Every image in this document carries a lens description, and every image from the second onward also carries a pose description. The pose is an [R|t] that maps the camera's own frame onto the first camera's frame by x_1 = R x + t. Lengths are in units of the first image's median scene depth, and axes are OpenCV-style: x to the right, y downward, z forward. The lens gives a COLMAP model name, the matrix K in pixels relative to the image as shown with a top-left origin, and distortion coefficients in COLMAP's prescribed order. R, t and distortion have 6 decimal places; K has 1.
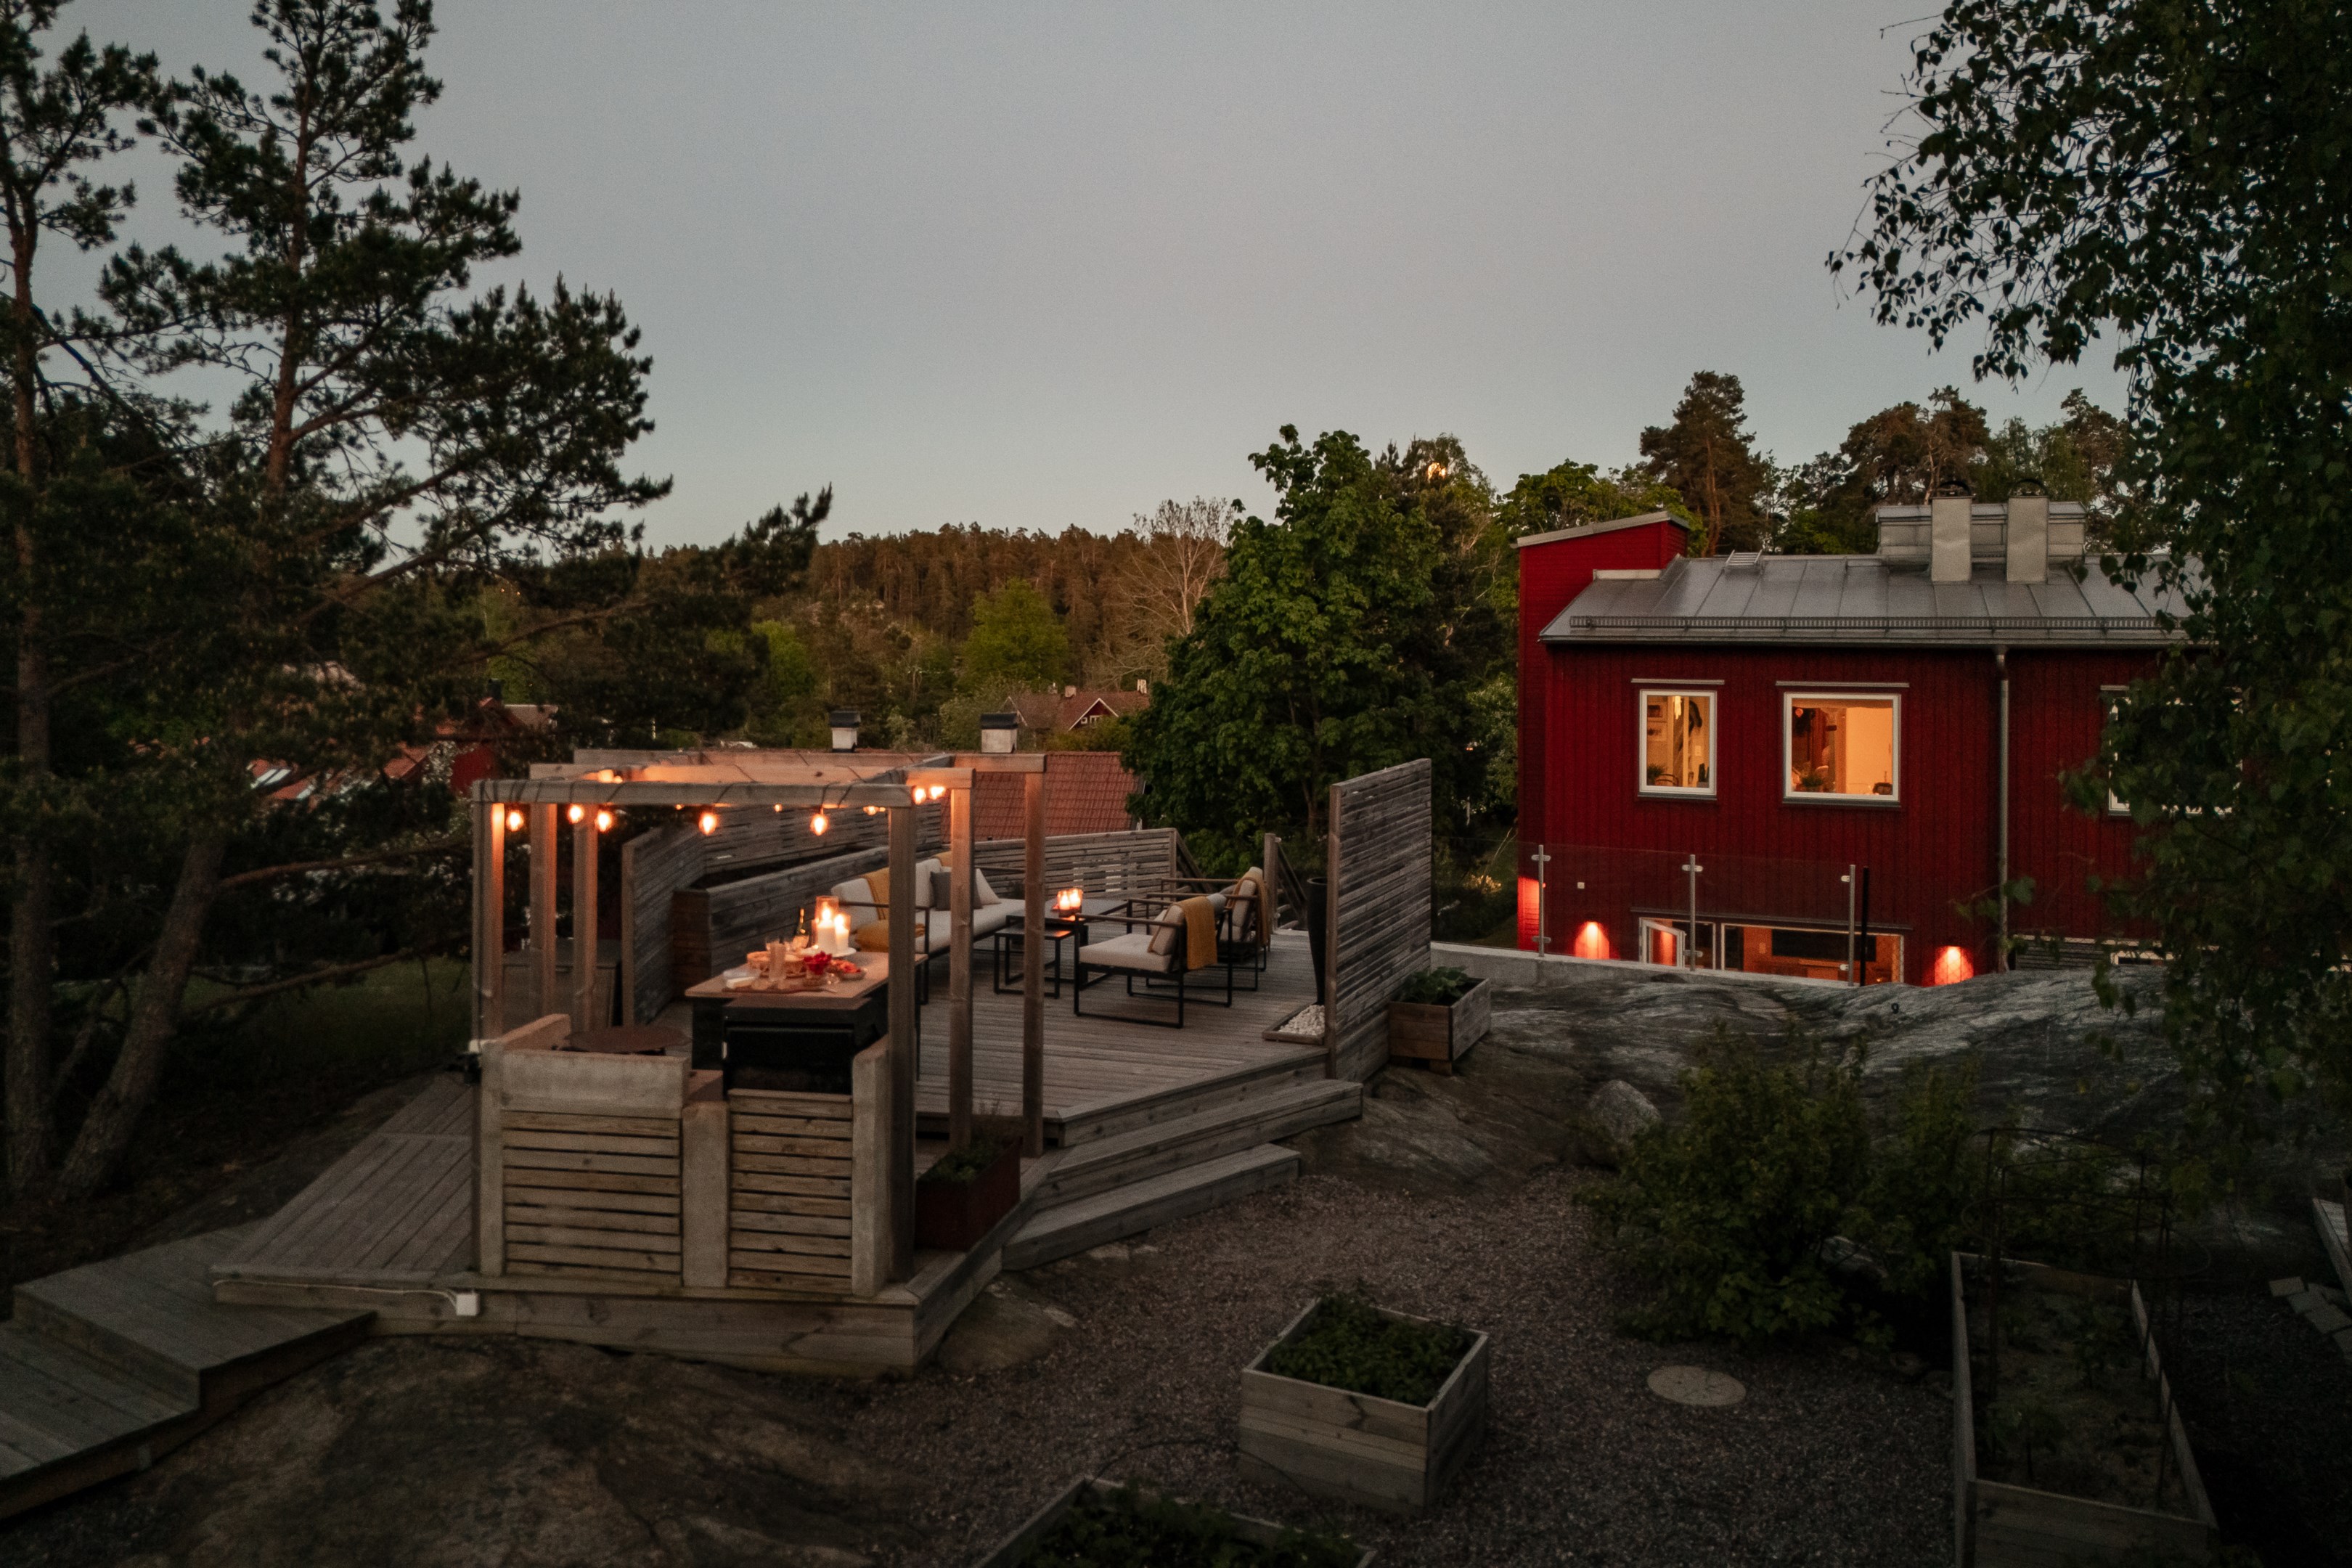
lens RADIAL K [[1739.6, 0, 1174.7], [0, 1739.6, 774.2], [0, 0, 1]] dist [-0.001043, -0.001213]
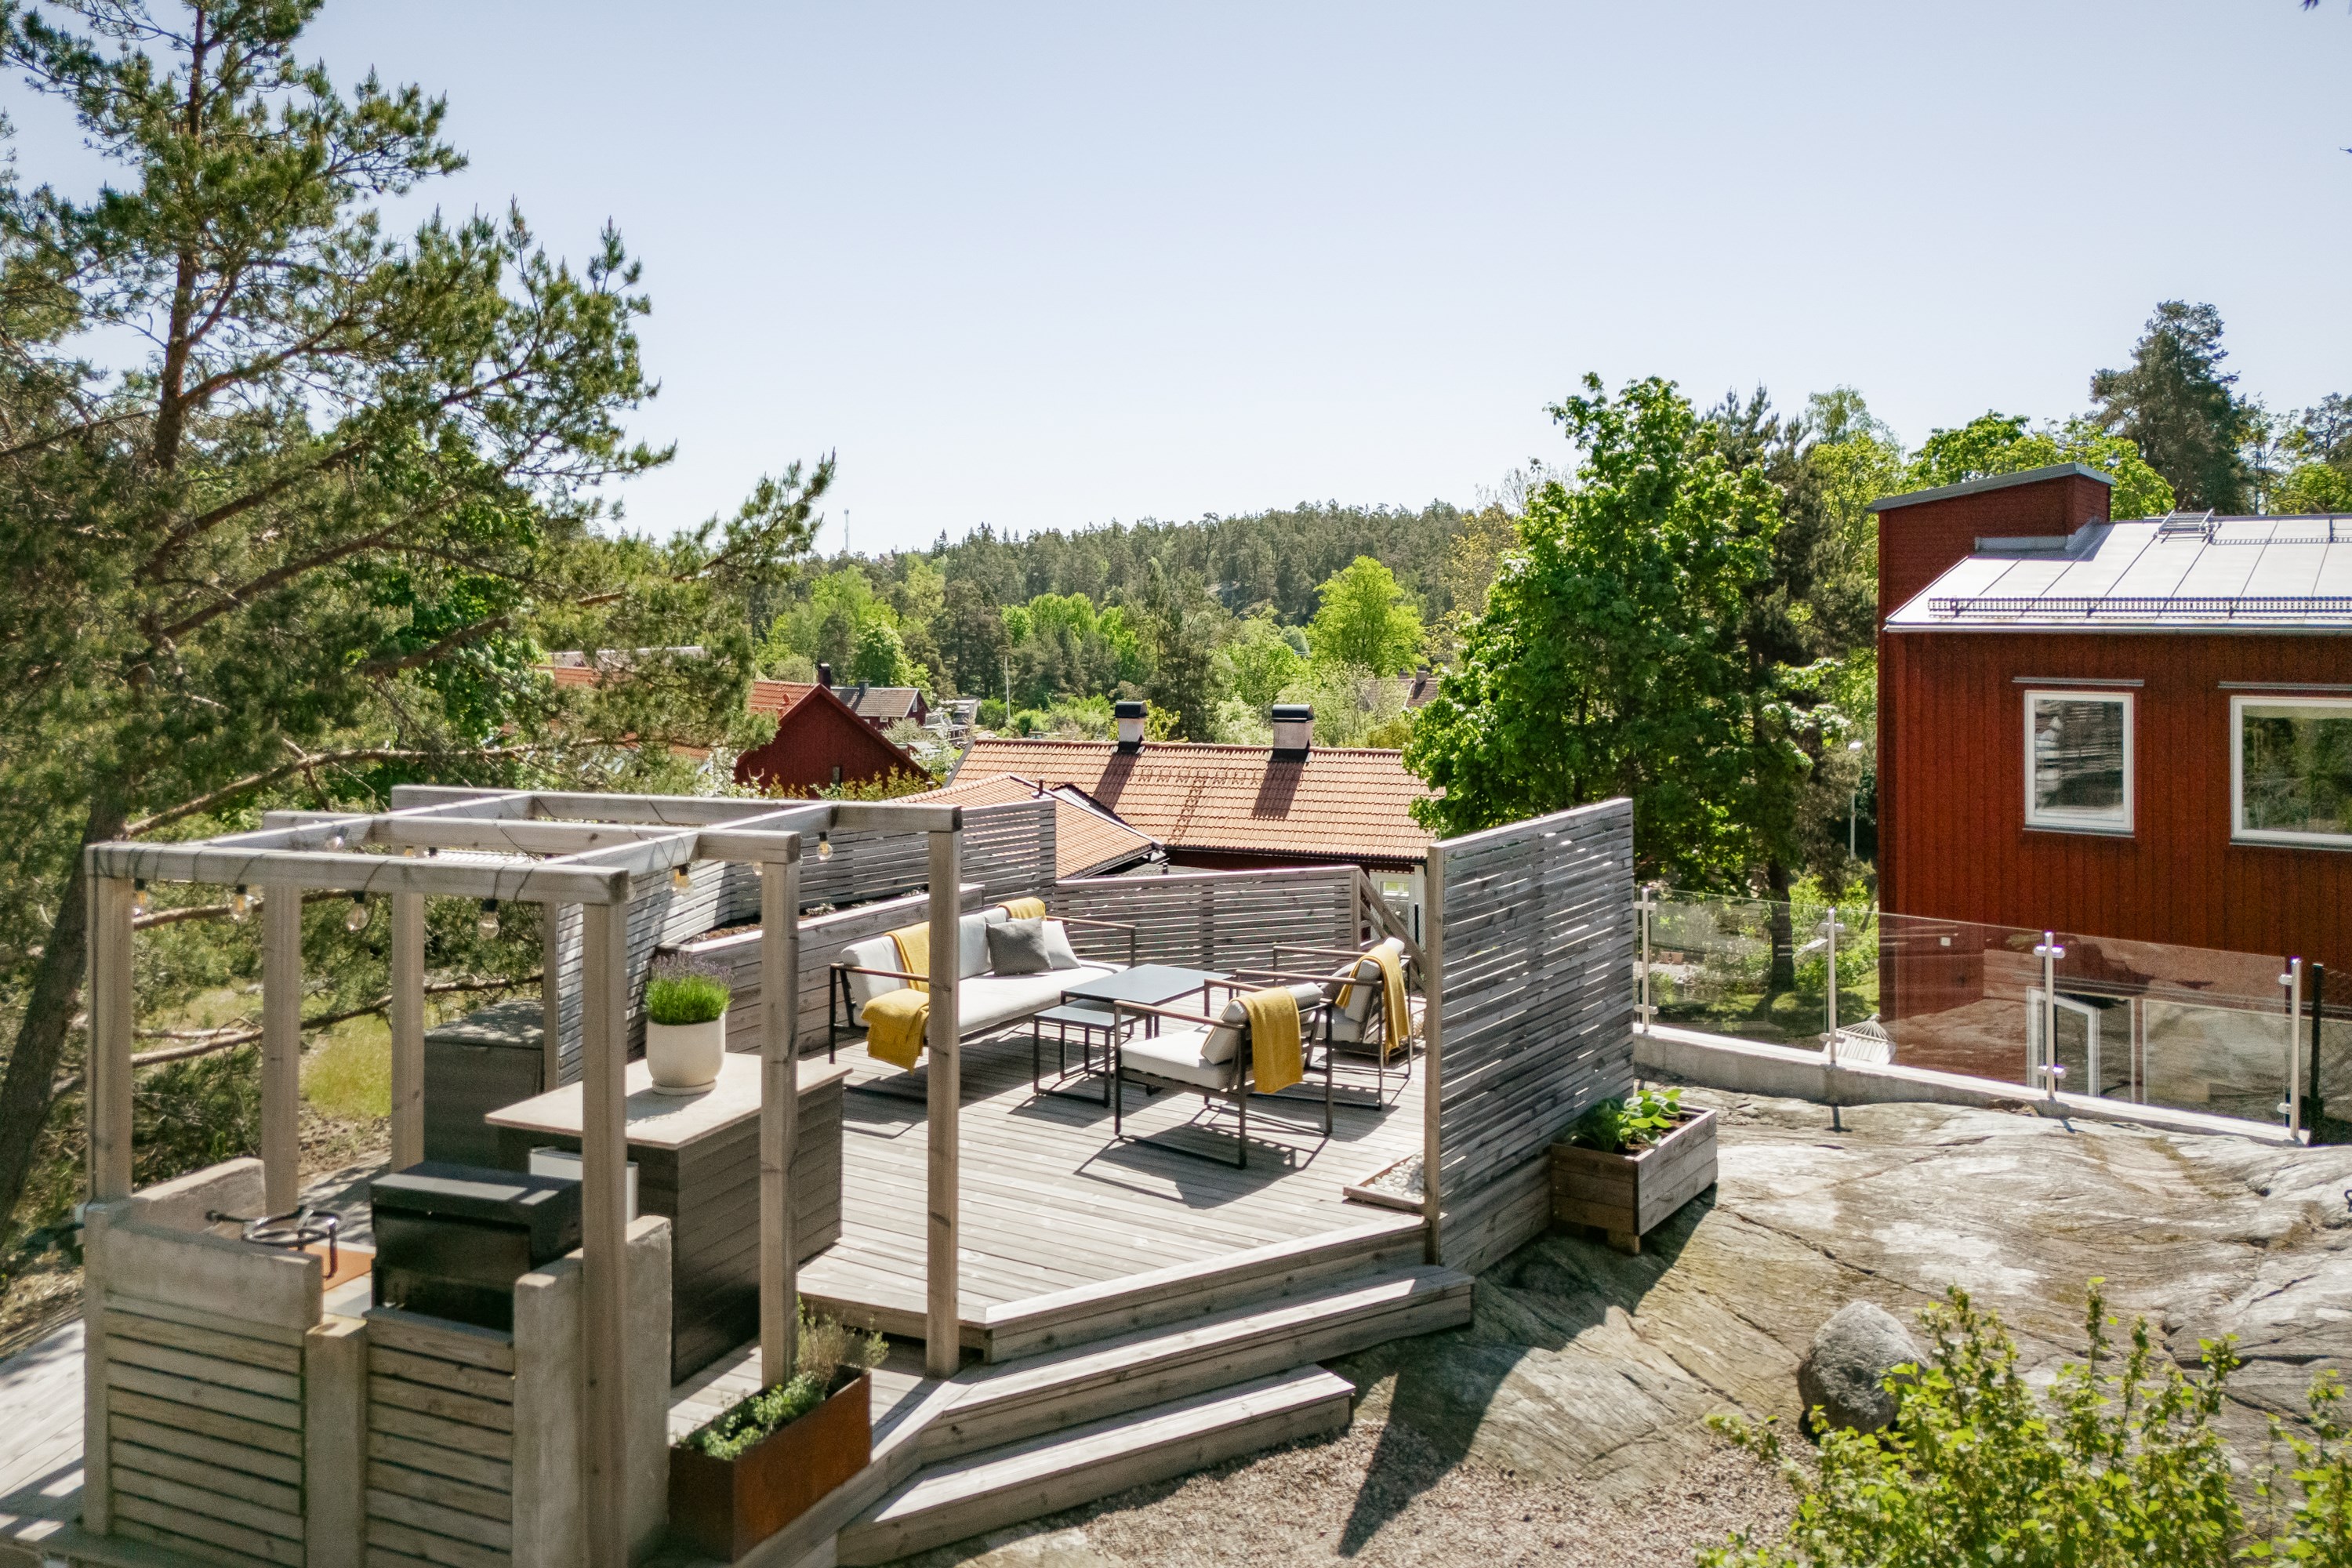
lens RADIAL K [[1739.6, 0, 1210.9], [0, 1739.6, 722.2], [0, 0, 1]] dist [-0.001043, -0.001213]
pose [[0.973907, 0.008092, -0.226804, 0.126015], [-0.012261, 0.999781, -0.016978, -0.024175], [0.226617, 0.019316, 0.973792, 0.230831]]
